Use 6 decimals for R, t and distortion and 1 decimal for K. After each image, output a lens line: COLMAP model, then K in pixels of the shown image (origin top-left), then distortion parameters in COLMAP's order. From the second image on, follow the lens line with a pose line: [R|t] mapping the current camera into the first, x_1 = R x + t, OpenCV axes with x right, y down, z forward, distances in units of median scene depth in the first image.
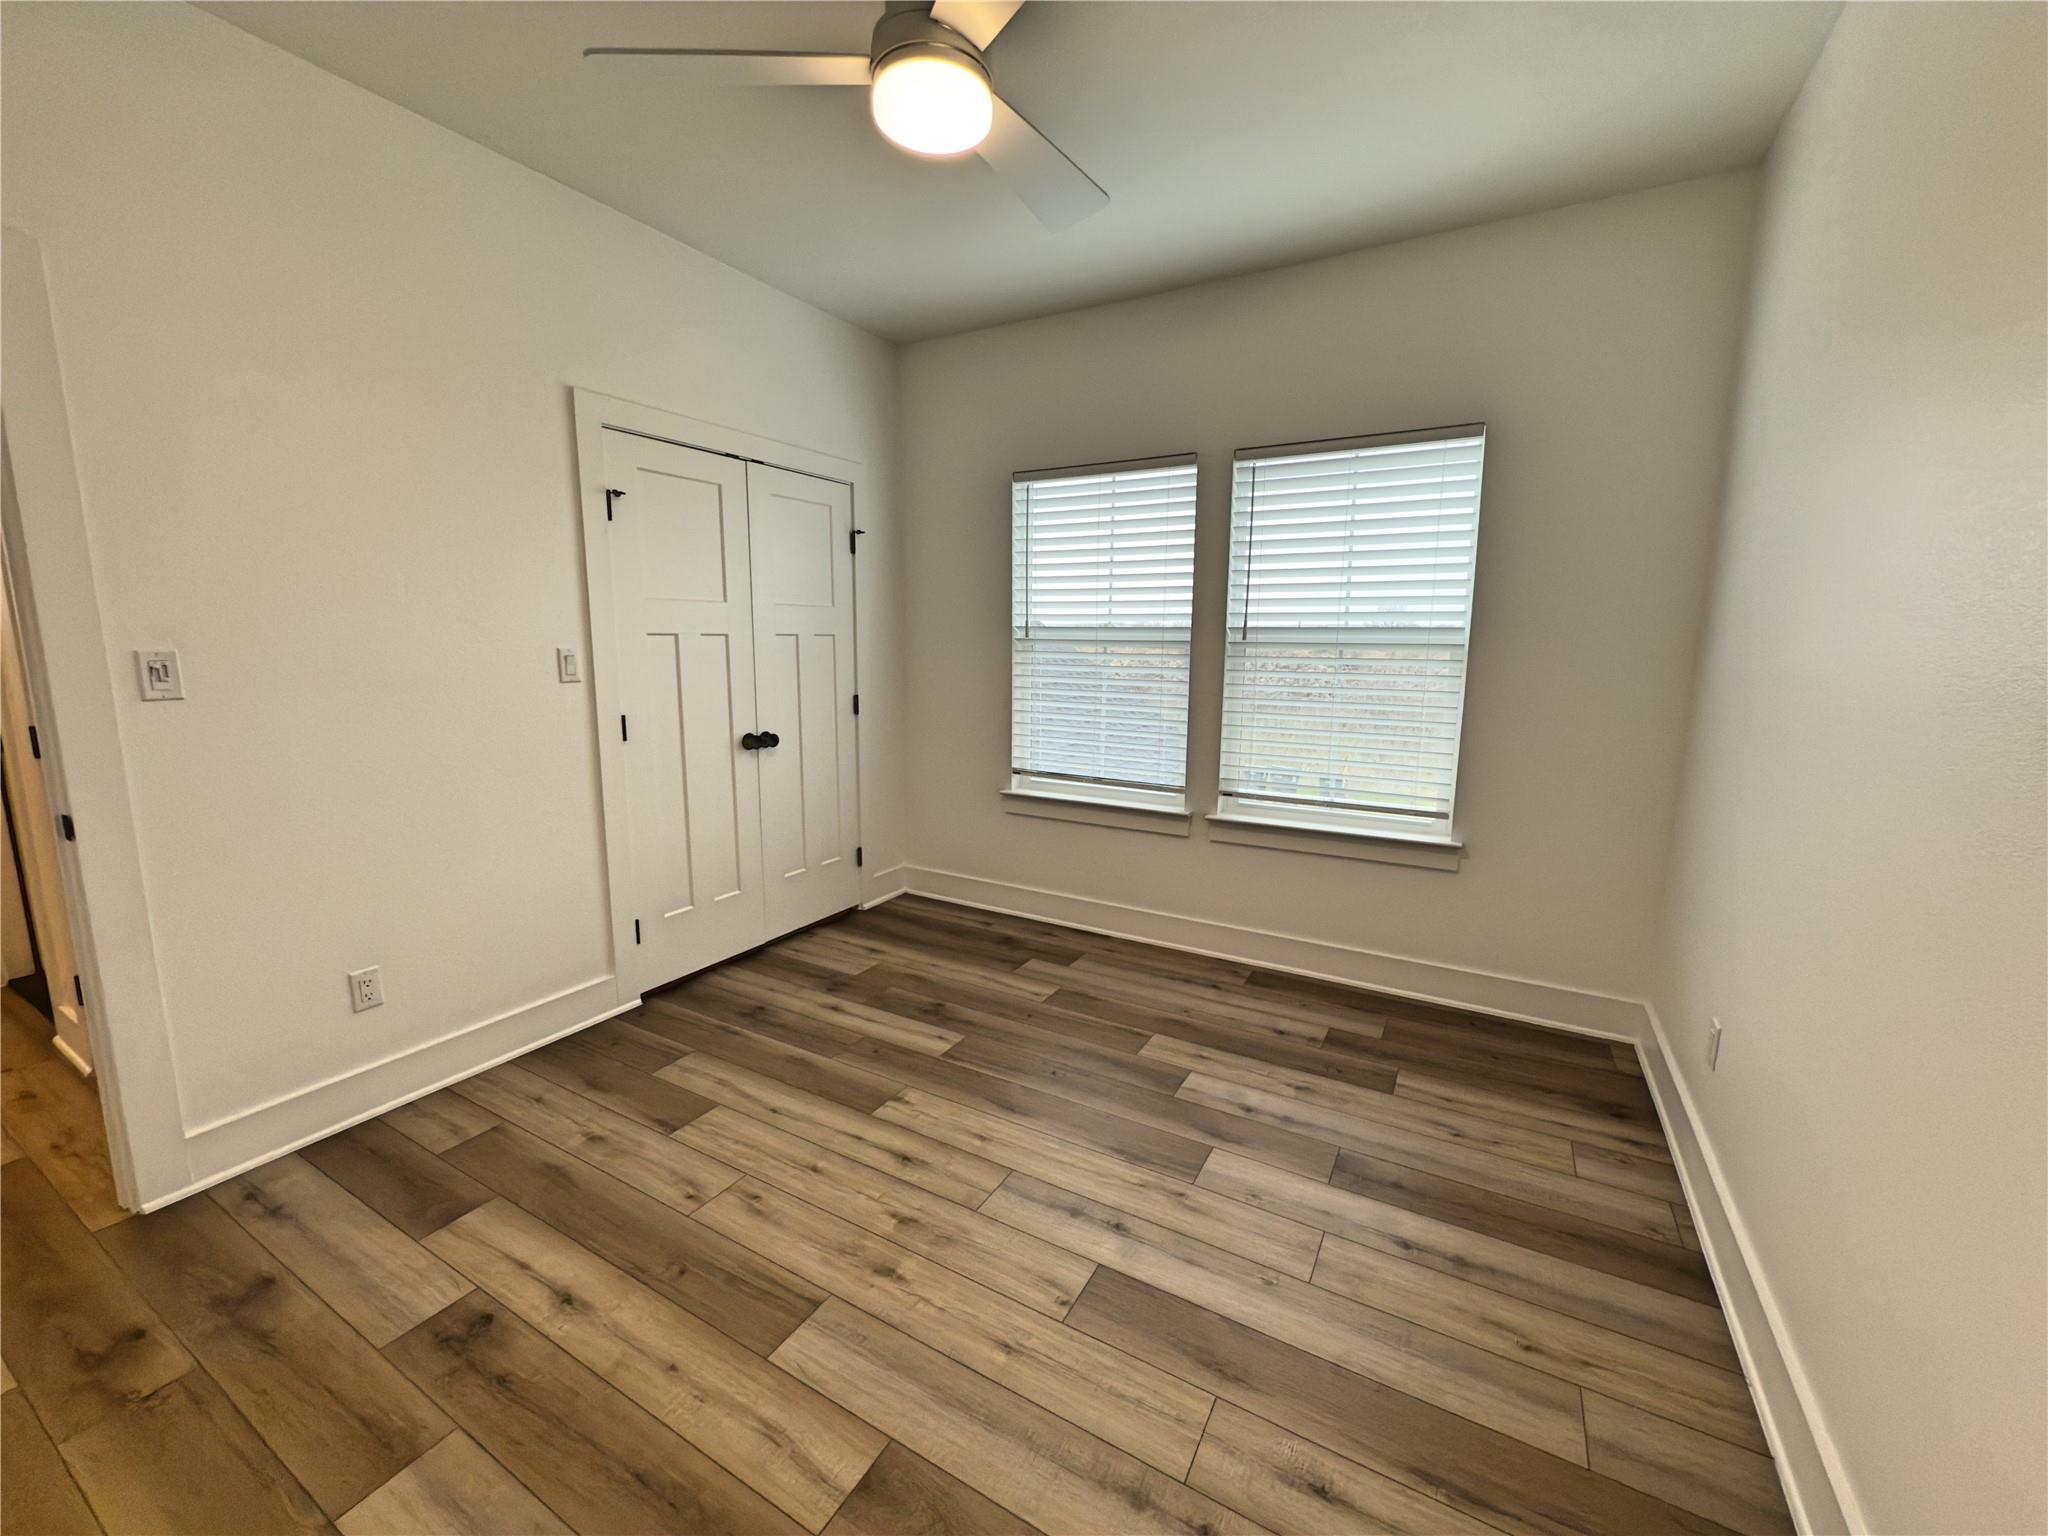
lens RADIAL K [[847.8, 0, 1024.0], [0, 847.8, 768.0], [0, 0, 1]] dist [-0.000064, -0.000018]
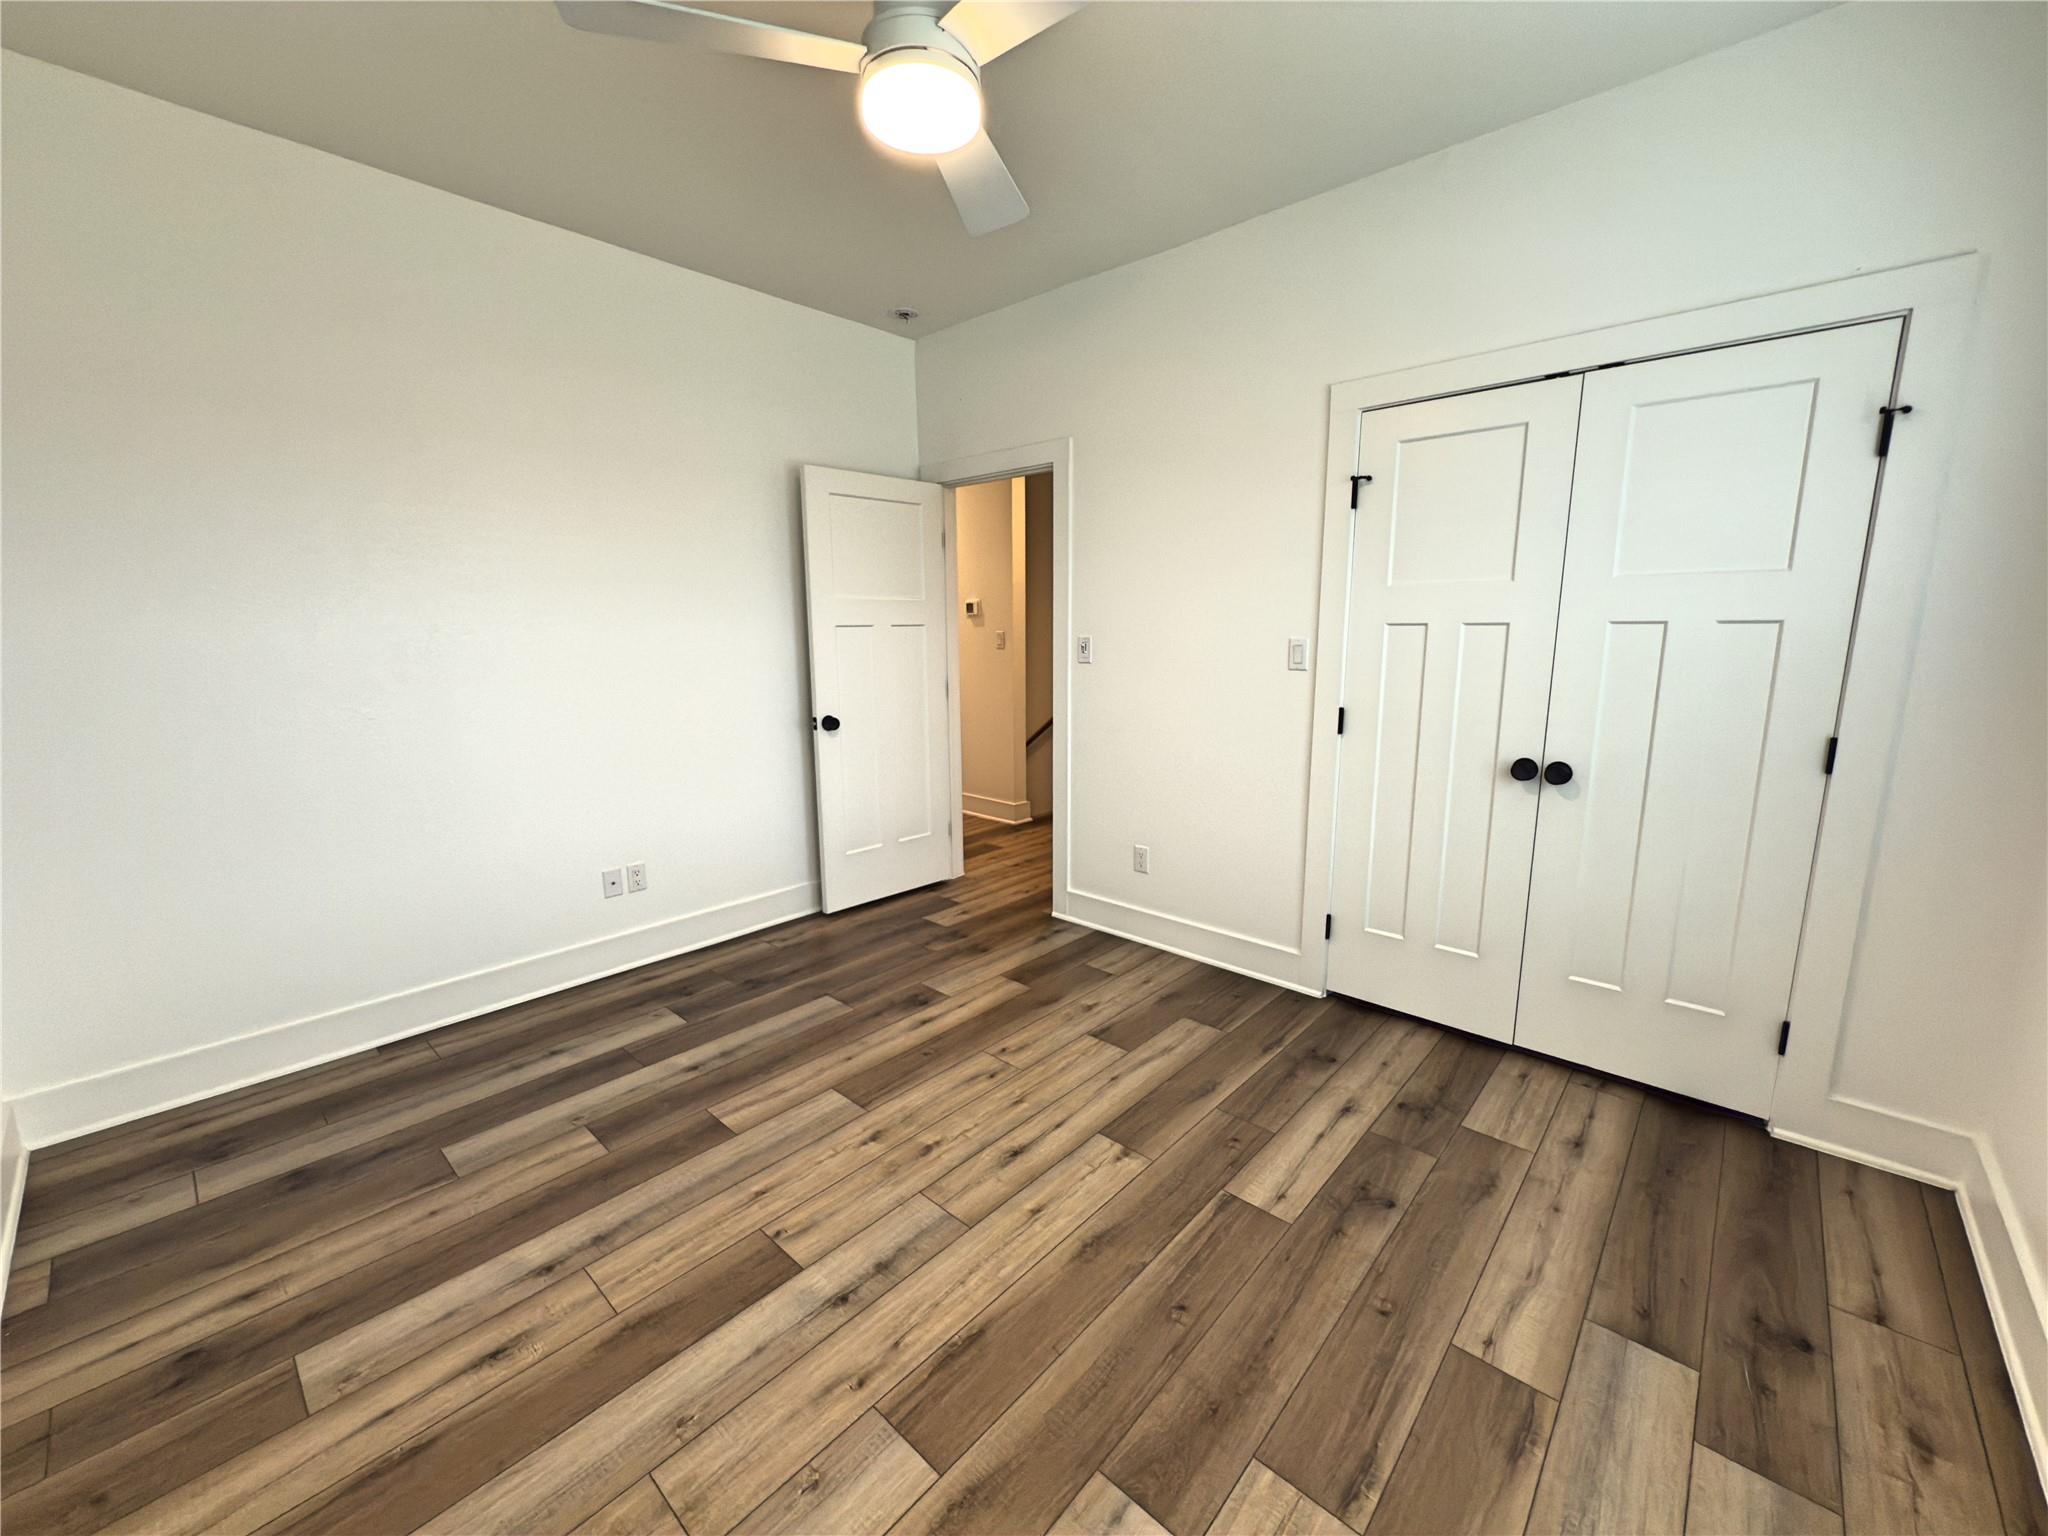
lens RADIAL K [[832.7, 0, 1024.0], [0, 832.7, 768.0], [0, 0, 1]] dist [-0.000627, -0.000204]
pose [[-0.242361, 0.157907, -0.957249, 0.680735], [-0.144294, 0.969825, 0.196515, -0.162215], [0.959396, 0.185753, -0.212263, 1.063959]]
